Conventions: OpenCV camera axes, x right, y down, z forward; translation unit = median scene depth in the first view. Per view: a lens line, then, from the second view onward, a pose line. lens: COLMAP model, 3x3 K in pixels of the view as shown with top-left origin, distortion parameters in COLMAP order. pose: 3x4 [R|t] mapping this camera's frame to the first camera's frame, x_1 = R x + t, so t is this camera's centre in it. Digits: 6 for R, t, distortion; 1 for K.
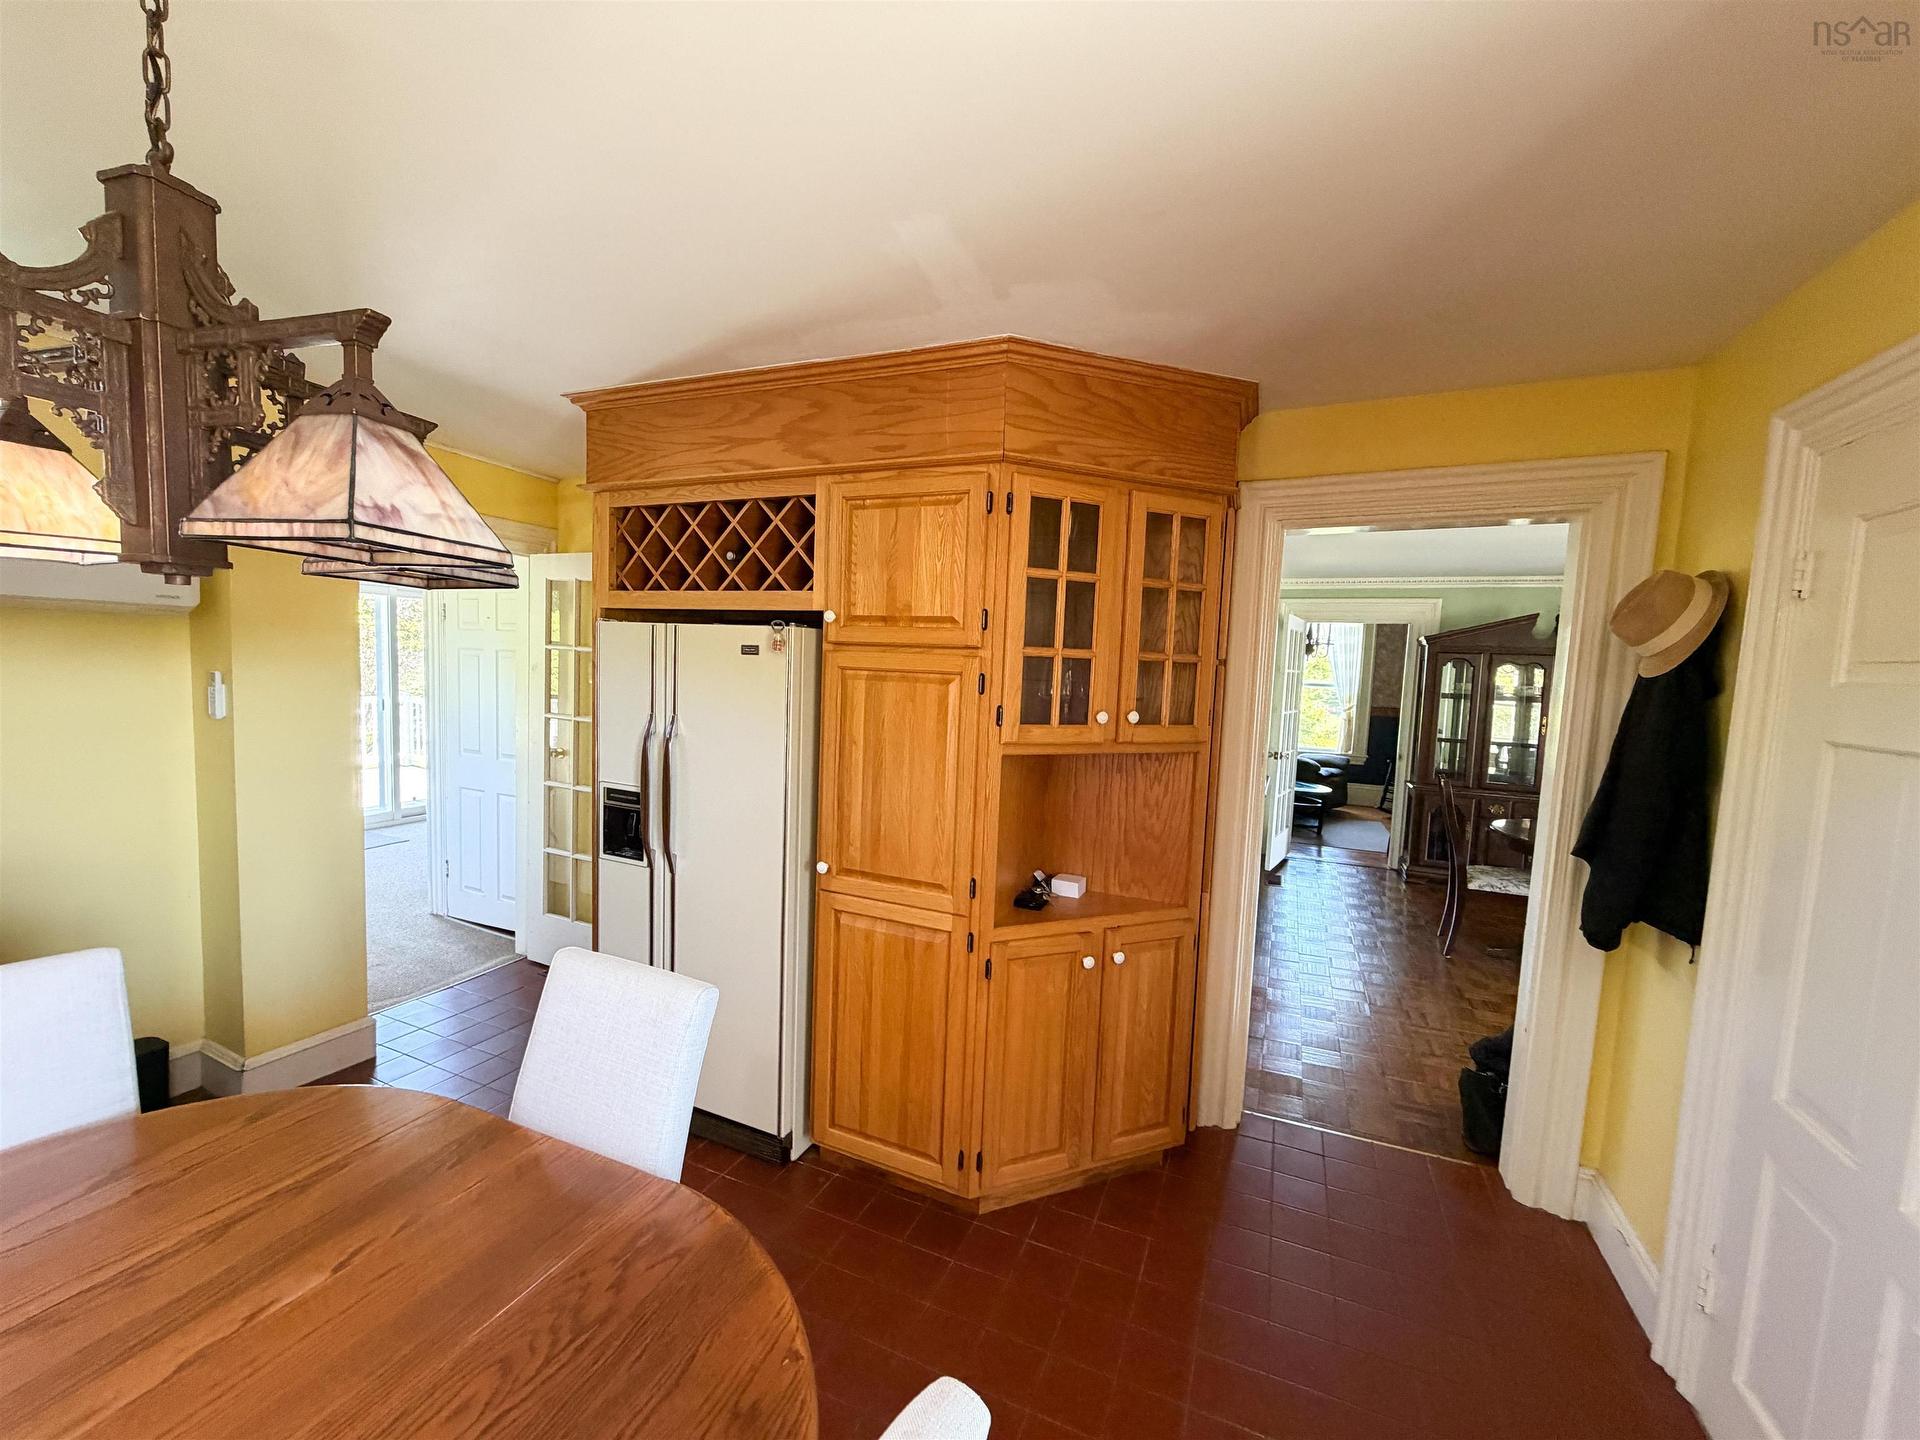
lens RADIAL K [[765.0, 0, 952.9], [0, 765.0, 723.0], [0, 0, 1]] dist [-0.003876, -0.000438]
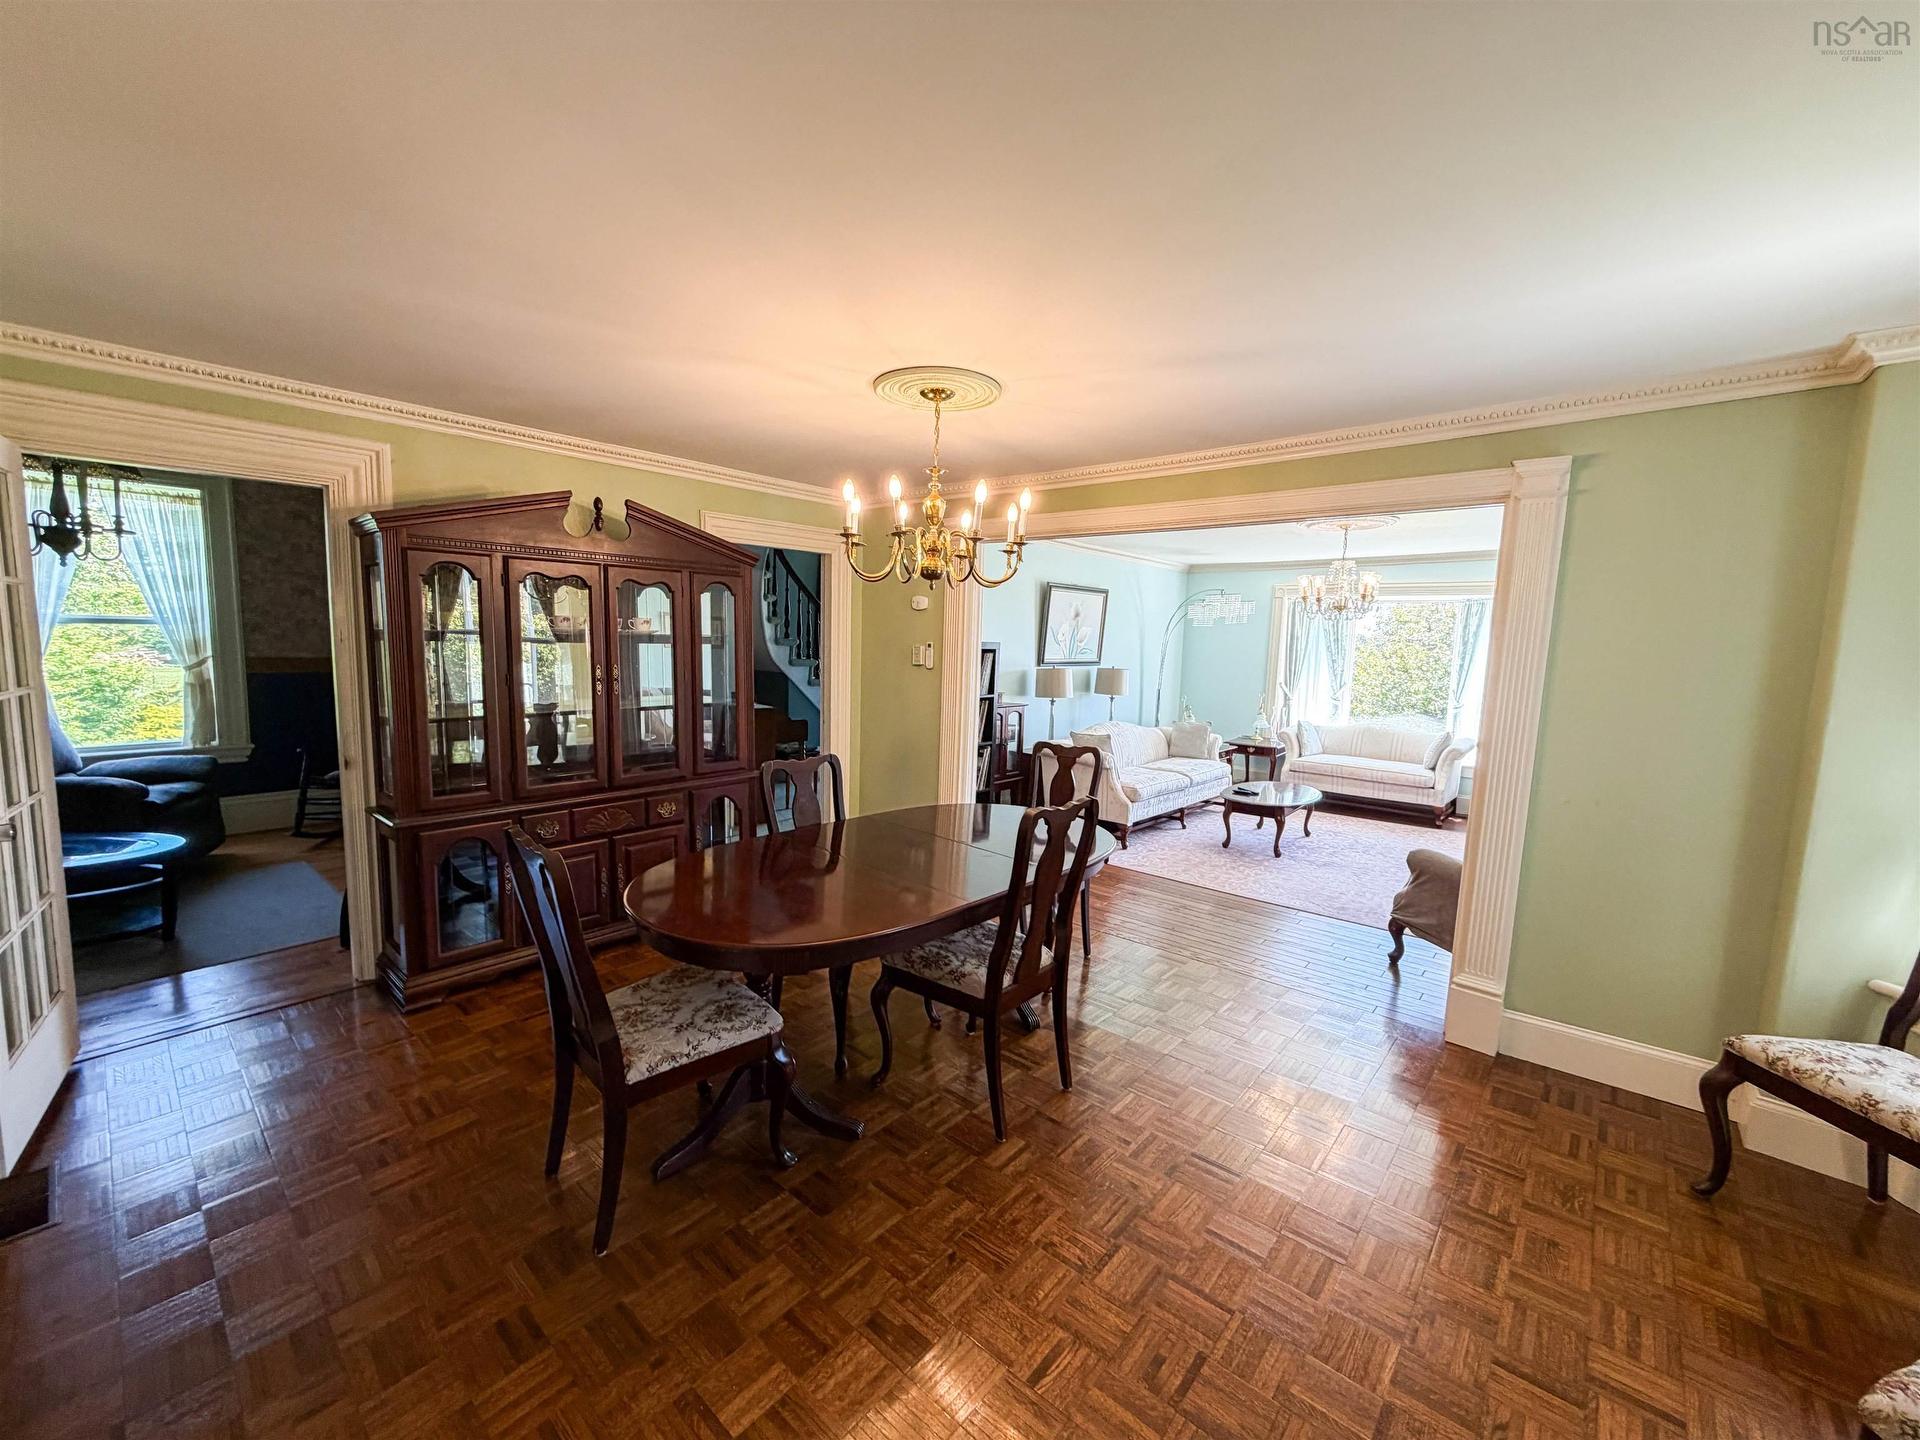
lens RADIAL K [[765.0, 0, 955.8], [0, 765.0, 725.2], [0, 0, 1]] dist [-0.003876, -0.000438]
pose [[0.300077, -0.140083, 0.943573, 0.199712], [0.057762, 0.990012, 0.128607, -0.017030], [-0.952165, 0.015911, 0.305171, 0.392533]]
